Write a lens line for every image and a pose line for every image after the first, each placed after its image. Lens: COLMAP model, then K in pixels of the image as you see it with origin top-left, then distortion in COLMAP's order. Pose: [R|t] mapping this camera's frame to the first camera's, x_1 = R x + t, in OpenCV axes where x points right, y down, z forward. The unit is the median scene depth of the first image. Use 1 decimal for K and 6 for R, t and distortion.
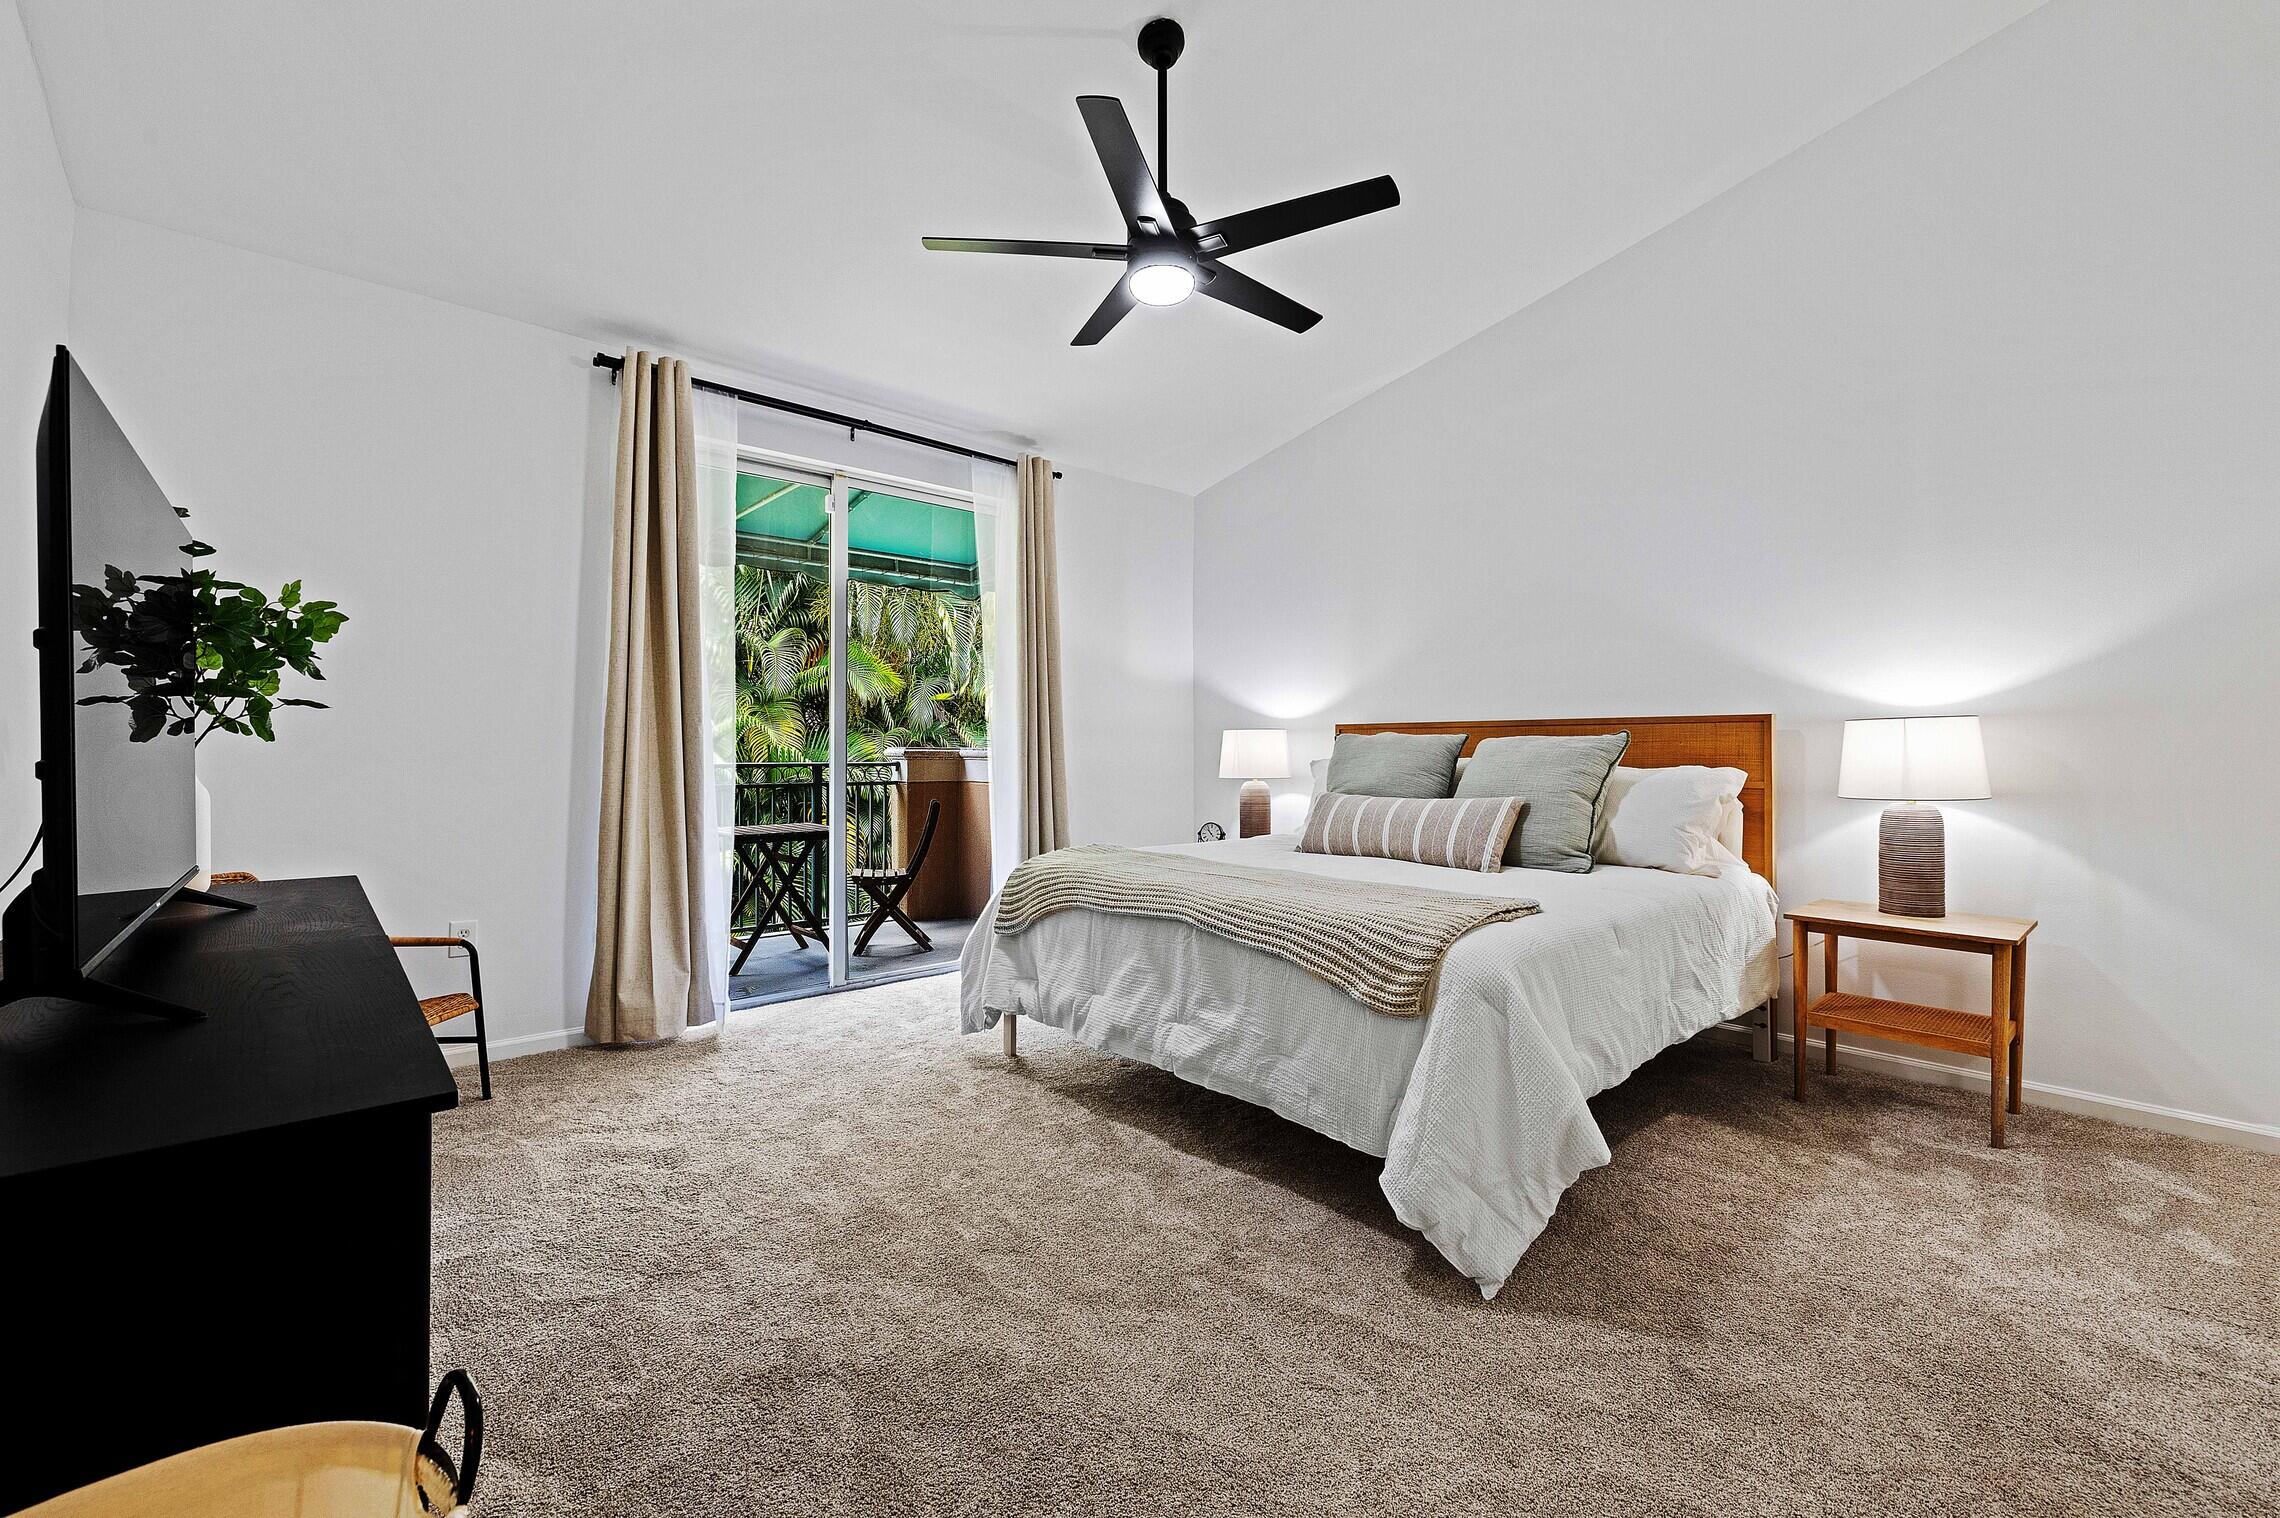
lens RADIAL K [[955.2, 0, 1145.2], [0, 955.2, 755.5], [0, 0, 1]] dist [0.002367, -0.000731]
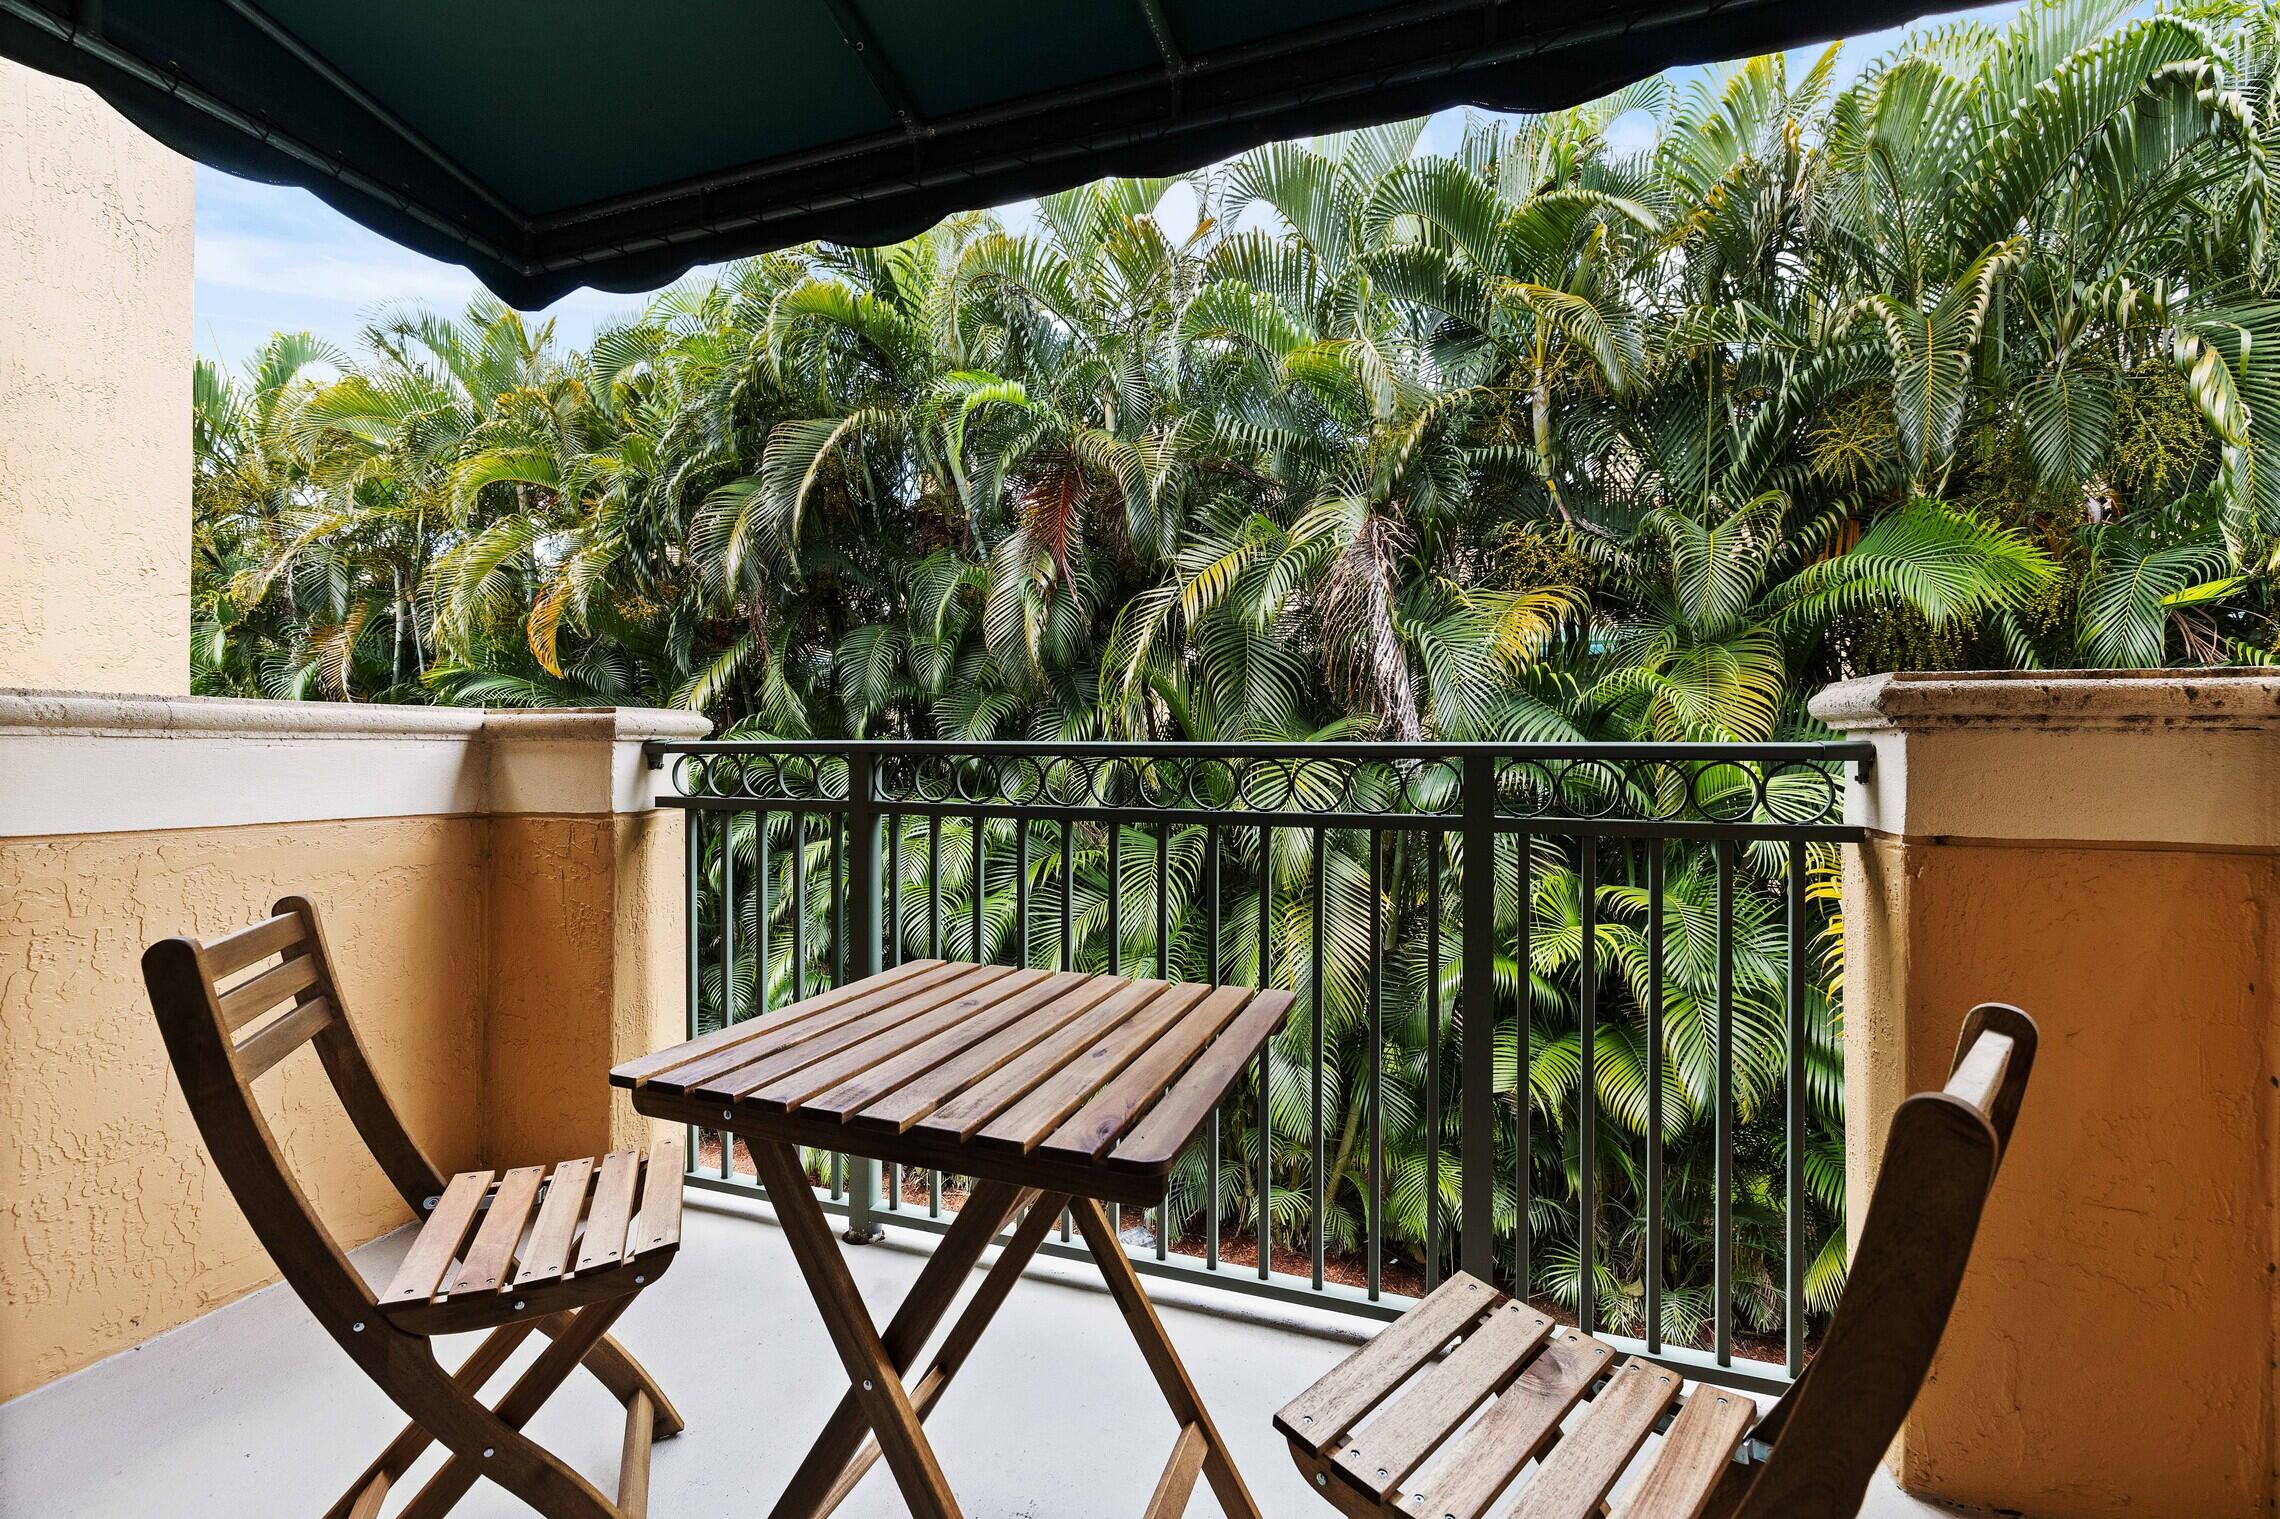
lens RADIAL K [[955.2, 0, 1145.2], [0, 955.2, 745.6], [0, 0, 1]] dist [0.002367, -0.000731]
pose [[0.497028, -0.004112, -0.867725, -0.092360], [0.000113, 0.999989, -0.004674, 0.005195], [0.867734, 0.002225, 0.497023, 0.462136]]
